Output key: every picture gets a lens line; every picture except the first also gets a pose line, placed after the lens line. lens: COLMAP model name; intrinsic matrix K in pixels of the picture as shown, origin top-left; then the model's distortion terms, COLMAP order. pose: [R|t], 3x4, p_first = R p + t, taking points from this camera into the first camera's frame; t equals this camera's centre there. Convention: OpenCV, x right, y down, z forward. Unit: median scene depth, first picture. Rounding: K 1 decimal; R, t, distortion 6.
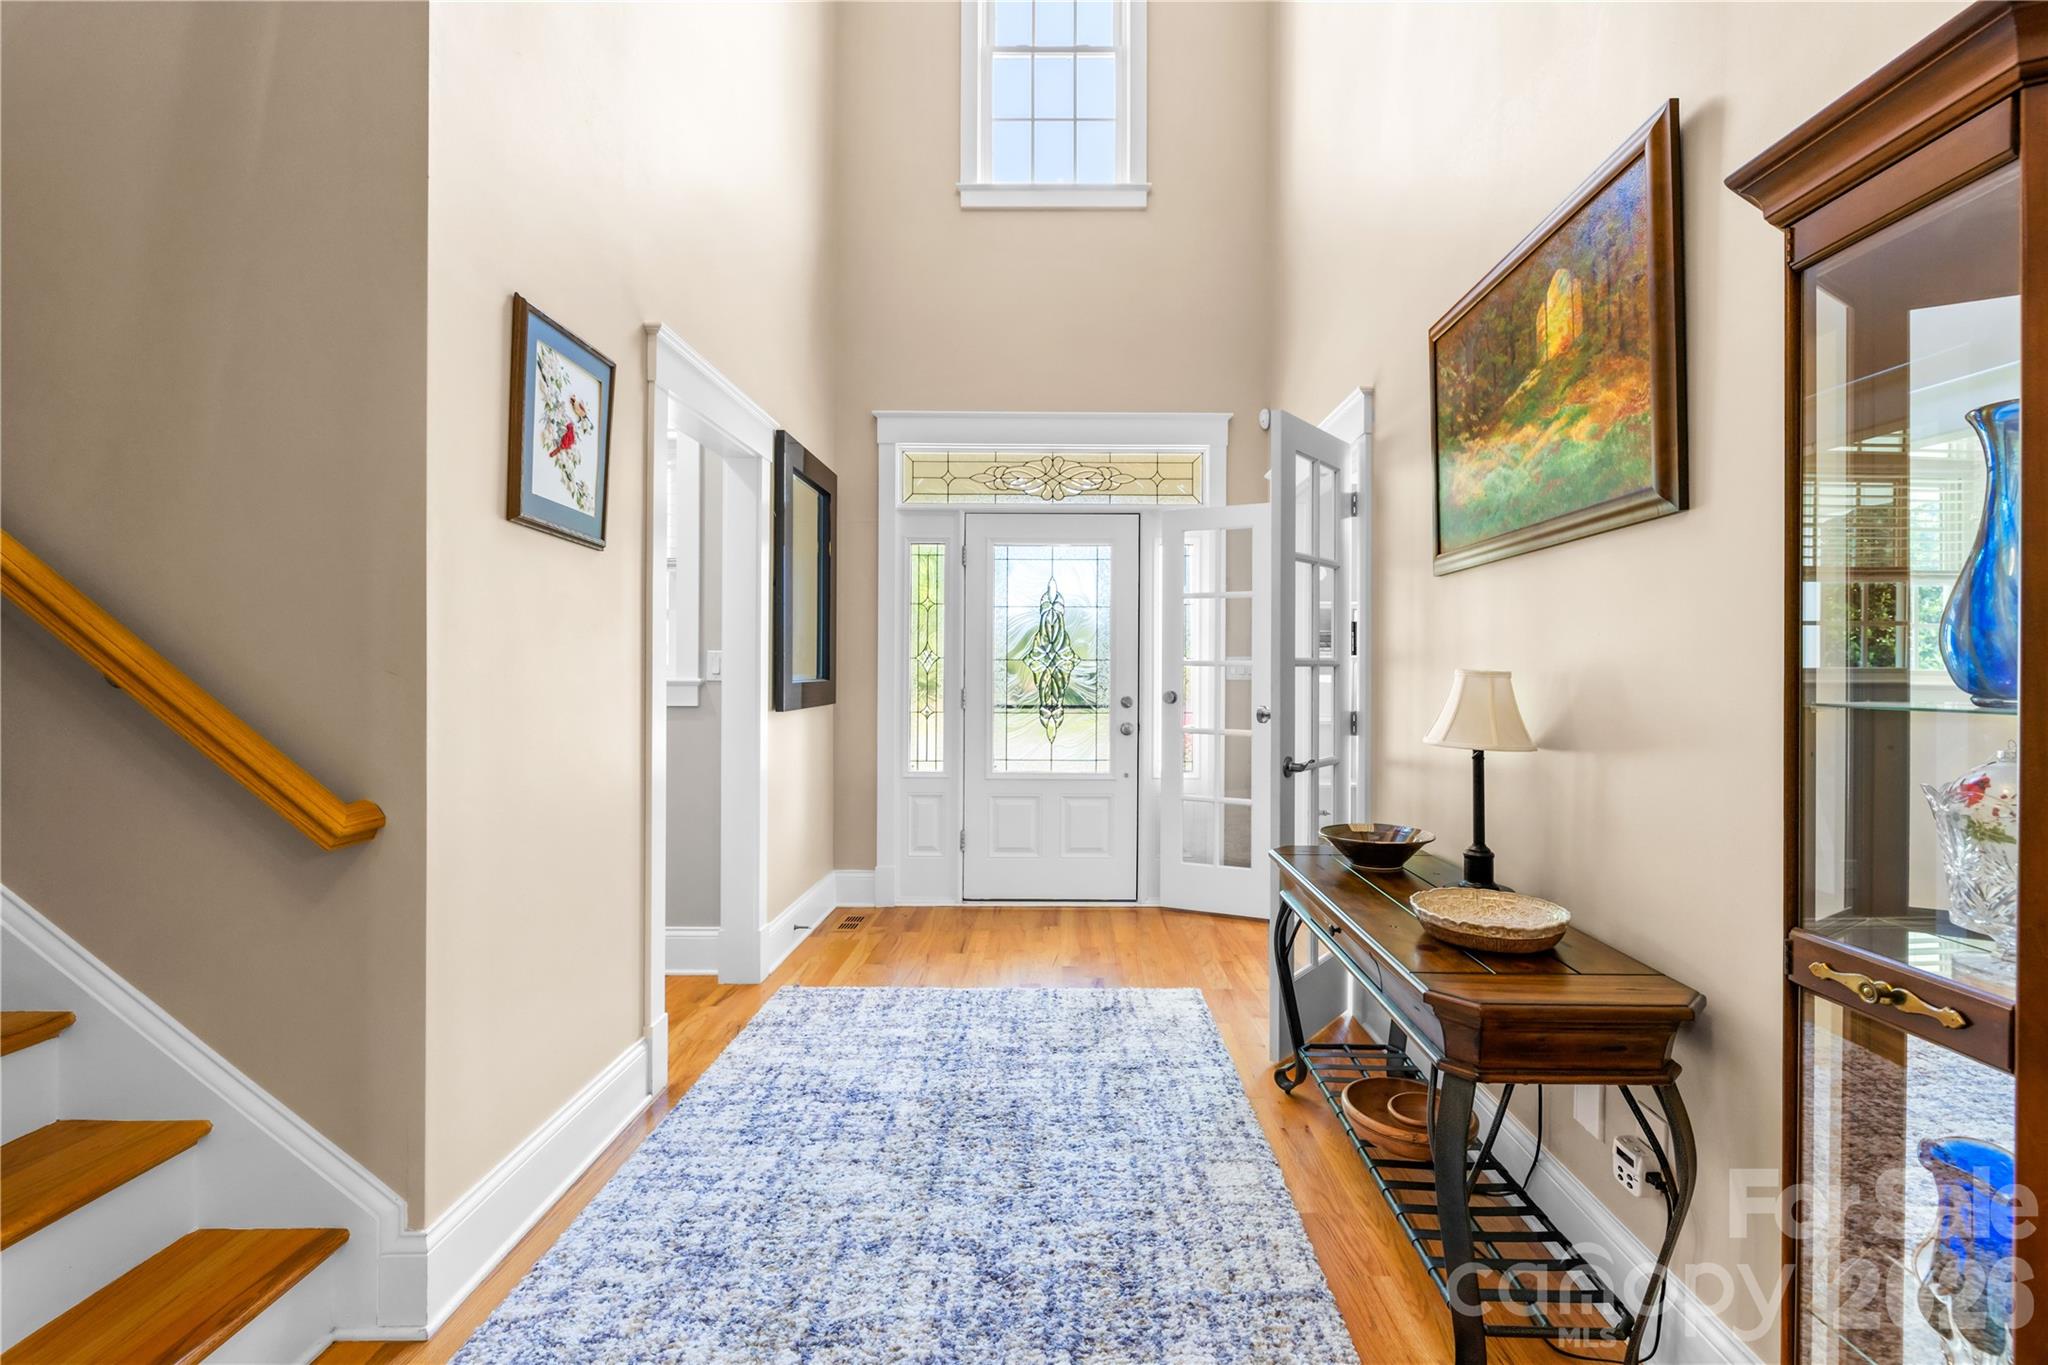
lens RADIAL K [[876.1, 0, 1033.0], [0, 876.1, 662.3], [0, 0, 1]] dist [-0.000093, 0.000256]
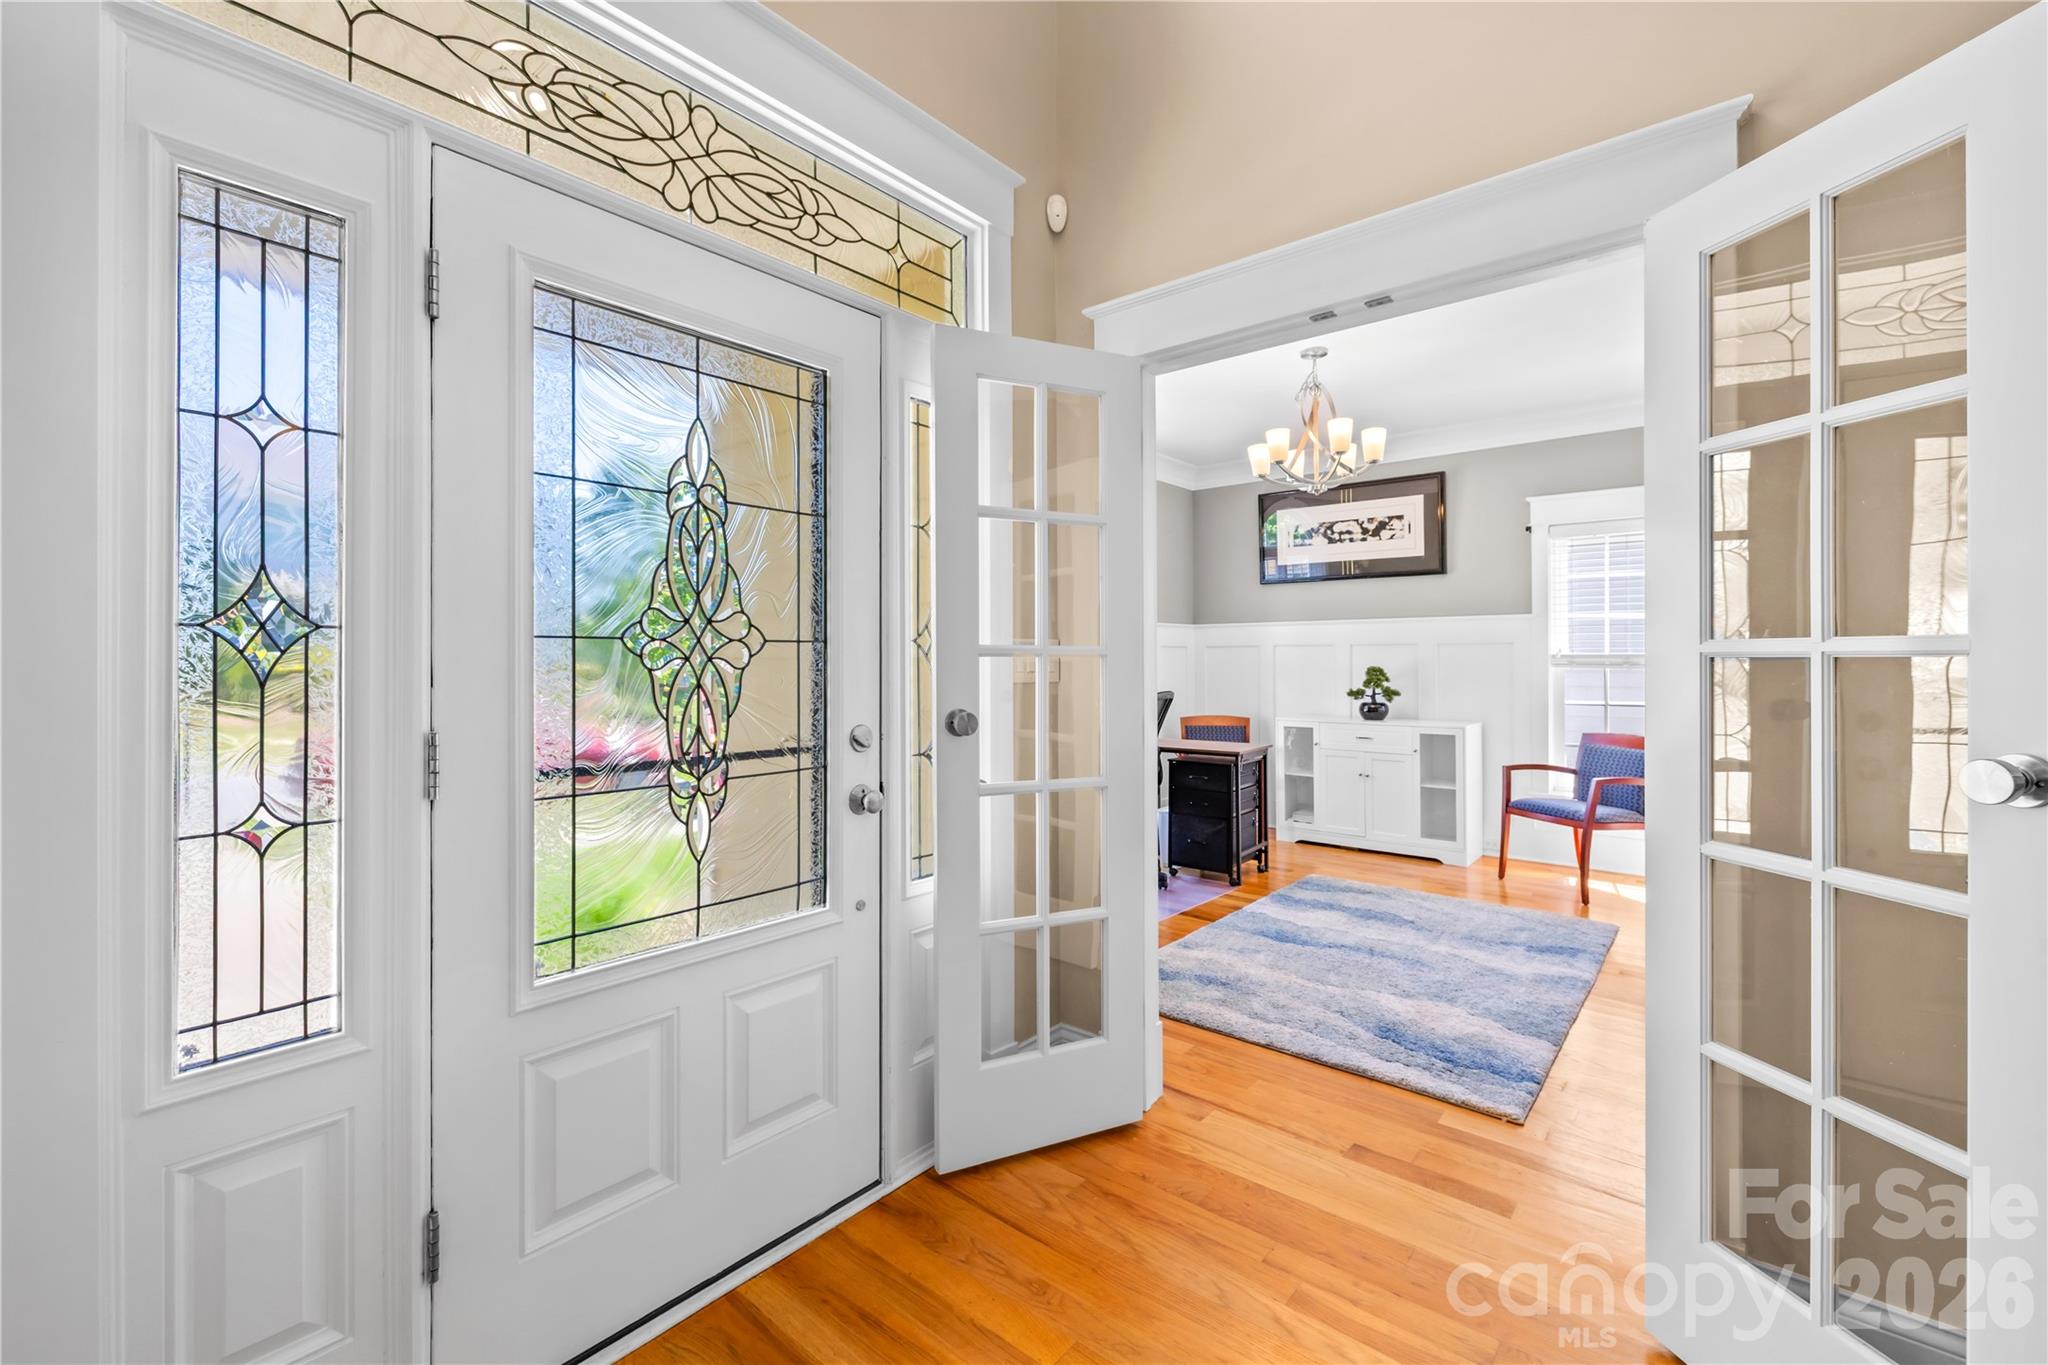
lens RADIAL K [[864.9, 0, 1008.8], [0, 864.9, 667.3], [0, 0, 1]] dist [-0.001631, 0.000089]
pose [[0.638919, -0.008724, 0.769225, -0.186593], [-0.000012, 0.999936, 0.011350, 0.004445], [-0.769274, -0.007261, 0.638878, 0.693026]]
